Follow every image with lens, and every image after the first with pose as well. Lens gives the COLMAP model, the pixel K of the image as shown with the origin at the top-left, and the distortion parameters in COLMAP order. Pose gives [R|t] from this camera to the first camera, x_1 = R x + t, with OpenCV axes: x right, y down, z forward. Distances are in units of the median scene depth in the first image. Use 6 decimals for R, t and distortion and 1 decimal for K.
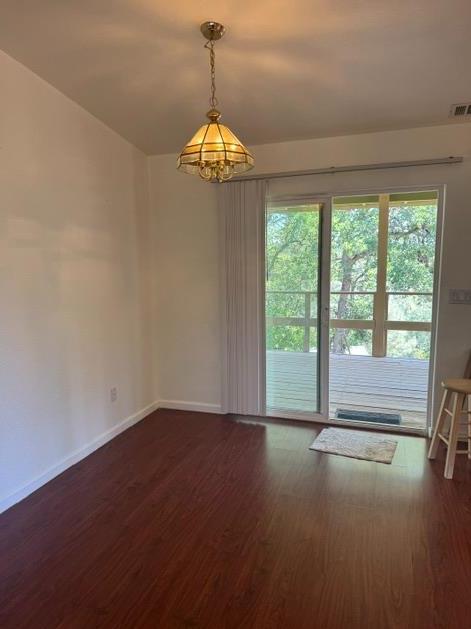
lens RADIAL K [[419.1, 0, 235.5], [0, 419.1, 314.5], [0, 0, 1]] dist [-0.000601, 0.000666]
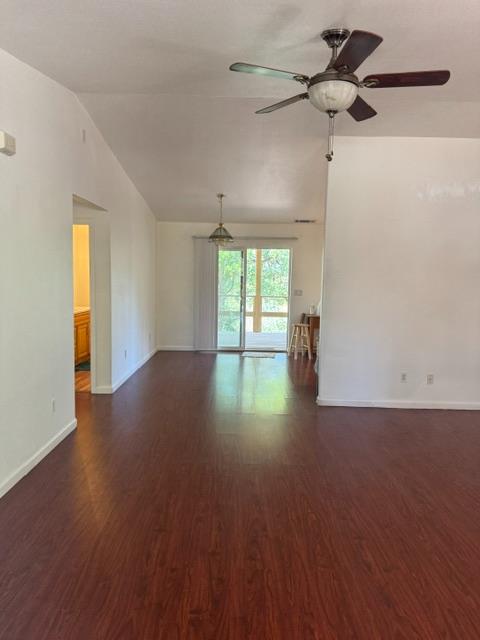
lens RADIAL K [[467.1, 0, 240.0], [0, 467.1, 320.0], [0, 0, 1]] dist [-0.029711, 0.006650]
pose [[0.931208, 0.002351, 0.364482, -0.652261], [0.013043, 0.999124, -0.039769, 0.187099], [-0.364256, 0.041787, 0.930361, -1.184509]]
